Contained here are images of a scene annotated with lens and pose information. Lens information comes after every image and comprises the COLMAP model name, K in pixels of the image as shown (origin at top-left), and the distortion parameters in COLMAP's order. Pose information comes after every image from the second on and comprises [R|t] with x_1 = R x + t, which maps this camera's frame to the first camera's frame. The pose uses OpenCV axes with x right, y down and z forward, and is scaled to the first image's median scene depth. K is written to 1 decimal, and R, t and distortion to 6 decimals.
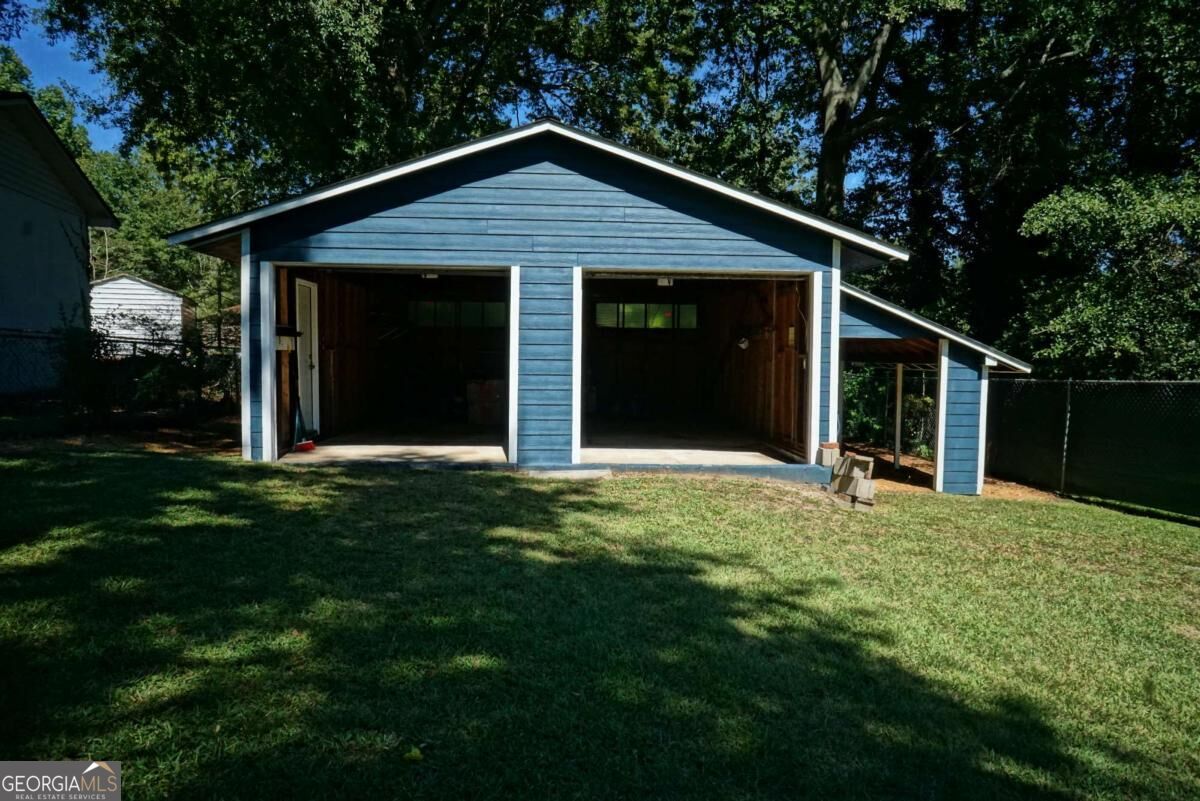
lens RADIAL K [[822.6, 0, 599.0], [0, 822.6, 399.8], [0, 0, 1]] dist [-0.073462, 0.154559]
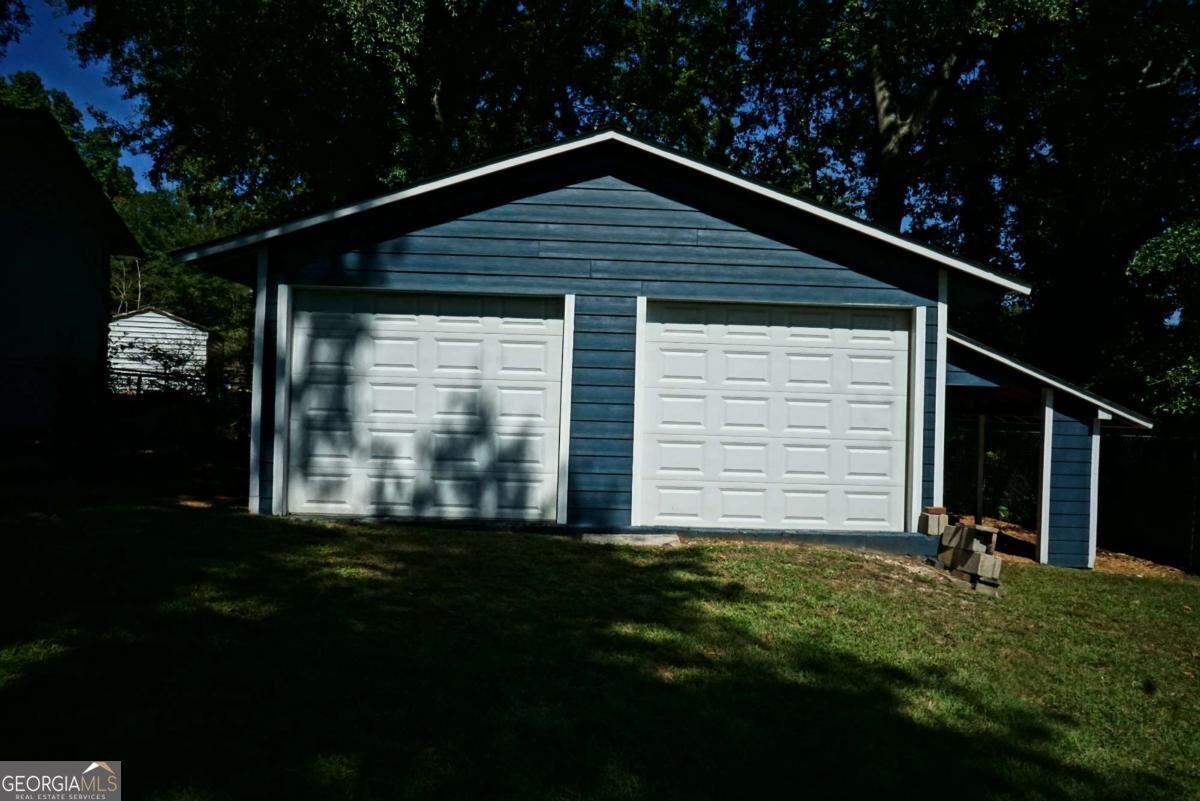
lens RADIAL K [[810.6, 0, 603.5], [0, 810.6, 400.3], [0, 0, 1]] dist [-0.070326, 0.112321]
pose [[0.999602, 0.018795, -0.021014, -0.037992], [-0.019904, 0.998352, -0.053828, -0.005533], [0.019968, 0.054225, 0.998329, 0.128062]]
